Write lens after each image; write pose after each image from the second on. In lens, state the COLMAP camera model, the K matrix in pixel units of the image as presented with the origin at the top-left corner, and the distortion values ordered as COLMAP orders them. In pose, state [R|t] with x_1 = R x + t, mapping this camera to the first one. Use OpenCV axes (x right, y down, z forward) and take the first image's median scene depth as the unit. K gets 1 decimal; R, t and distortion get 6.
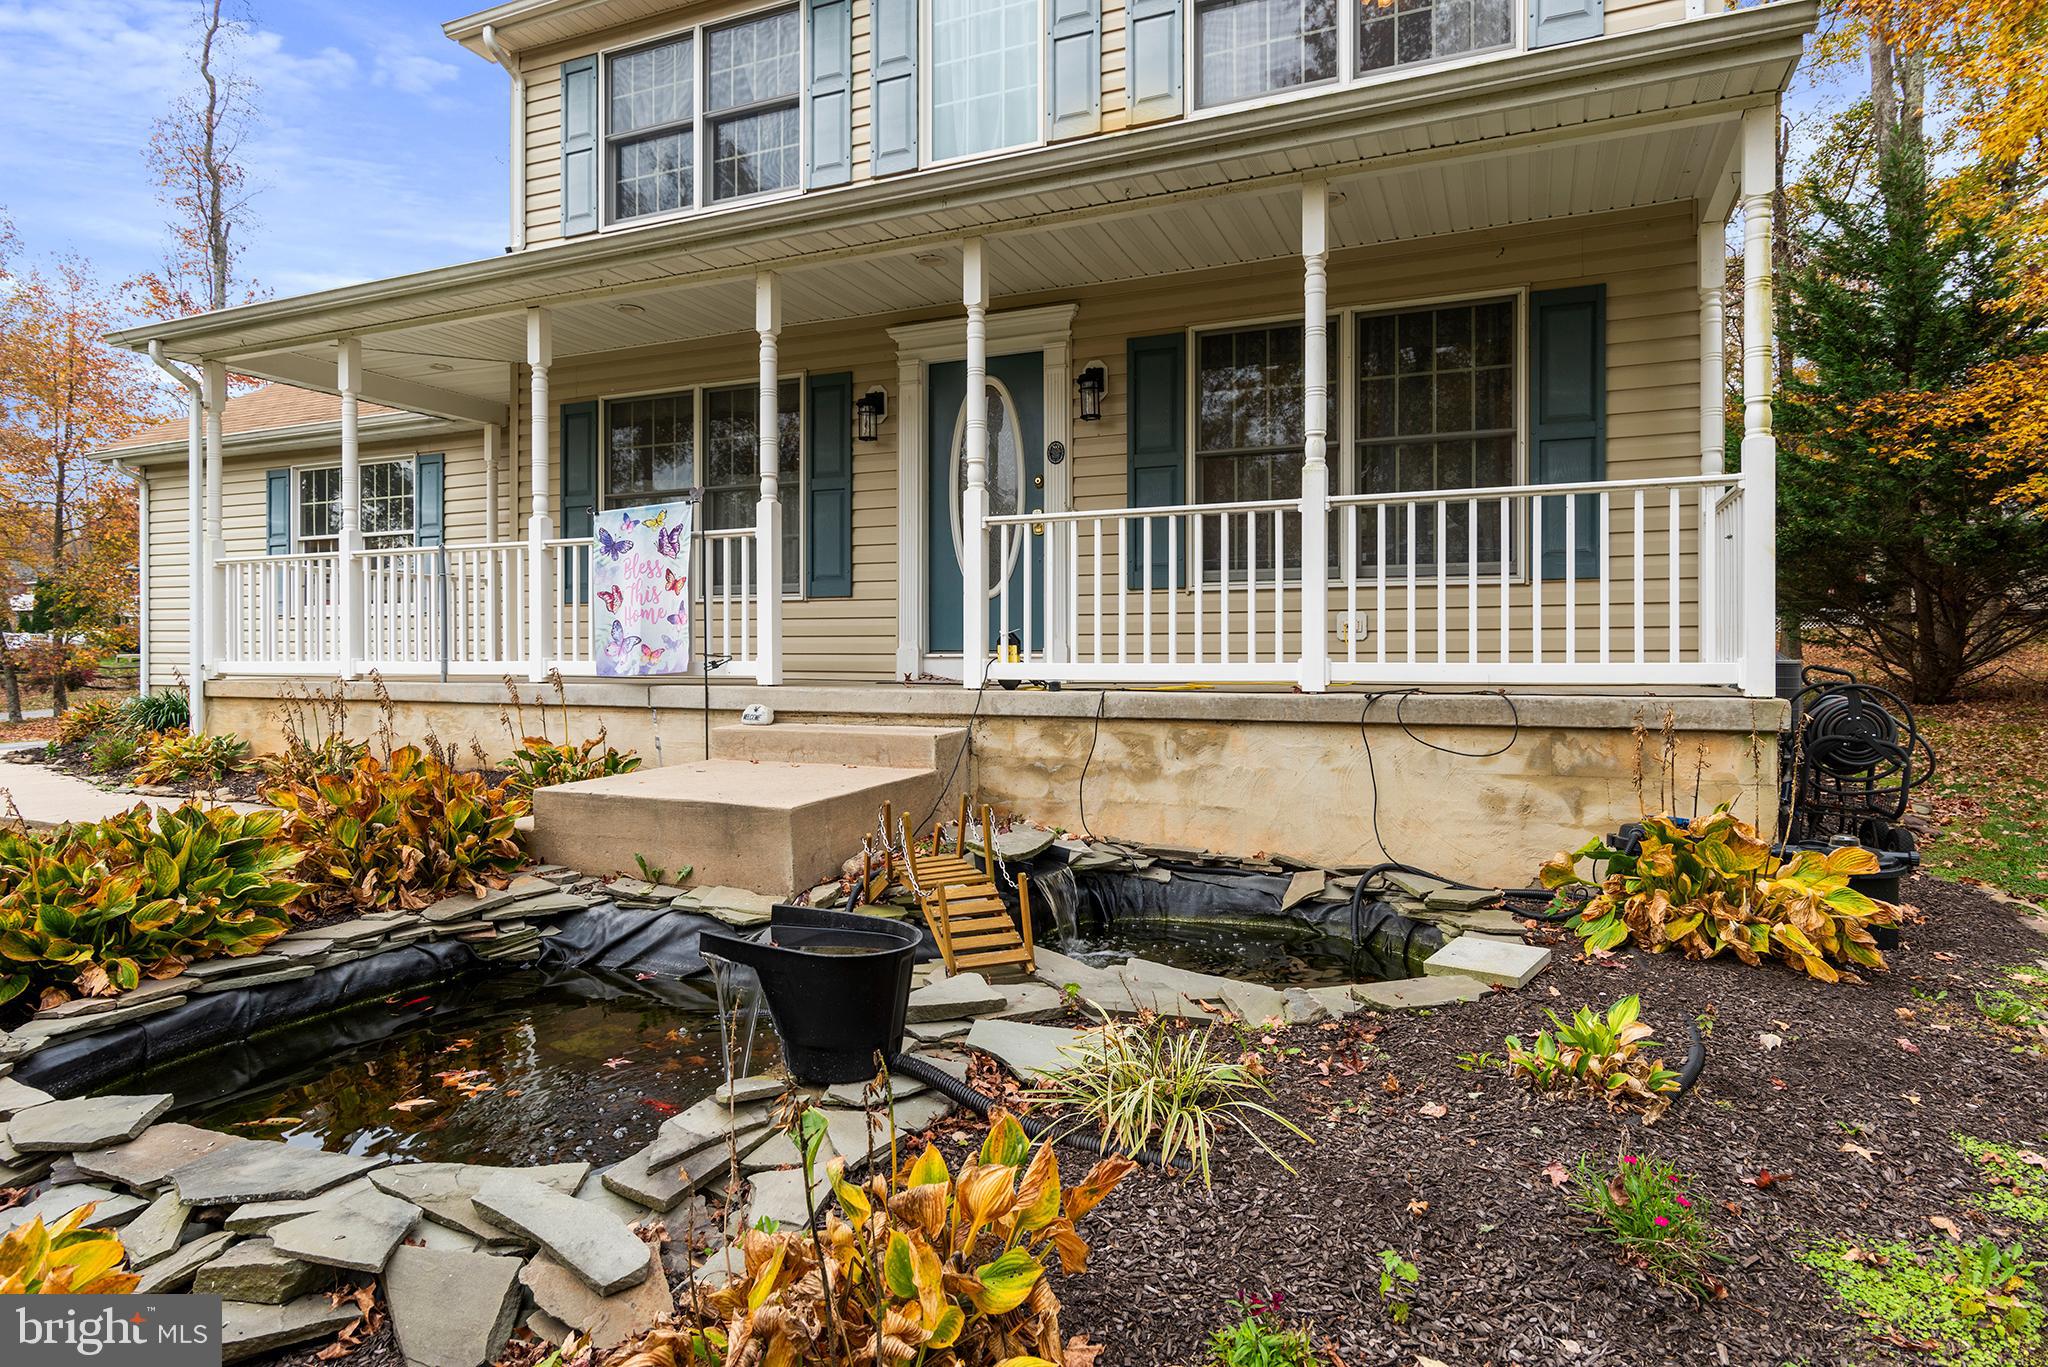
lens RADIAL K [[1179.4, 0, 1016.1], [0, 1179.4, 666.8], [0, 0, 1]] dist [-0.003187, 0.000866]
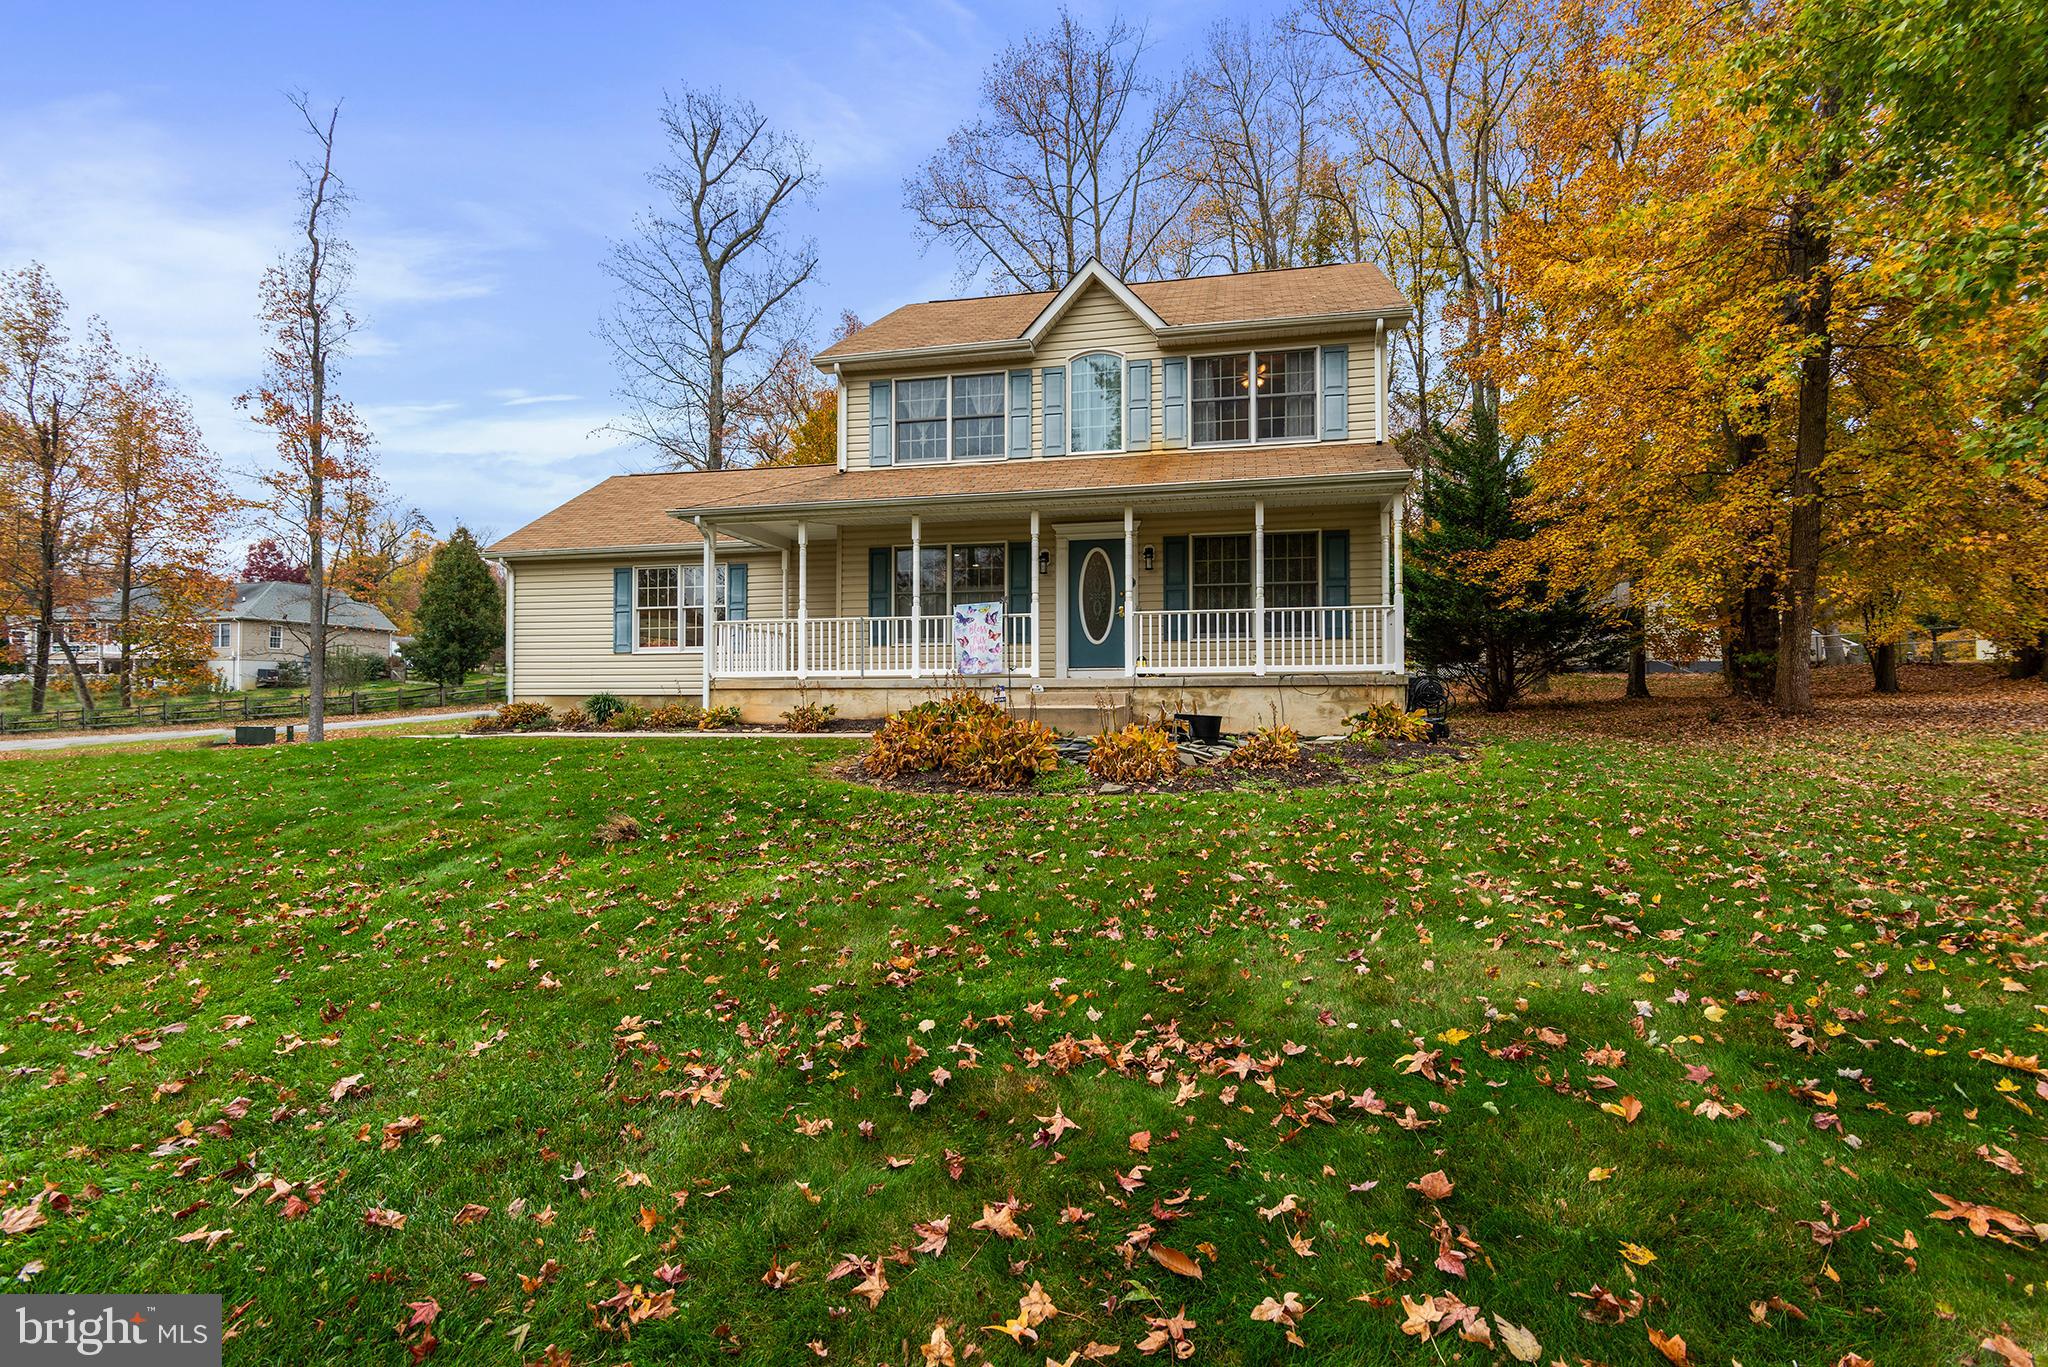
lens RADIAL K [[1017.3, 0, 1033.5], [0, 1017.3, 693.4], [0, 0, 1]] dist [0.003730, 0.000123]
pose [[0.980361, 0.002020, 0.197203, -0.666984], [0.002578, 0.999731, -0.023057, 0.102375], [-0.197196, 0.023112, 0.980092, -1.133364]]
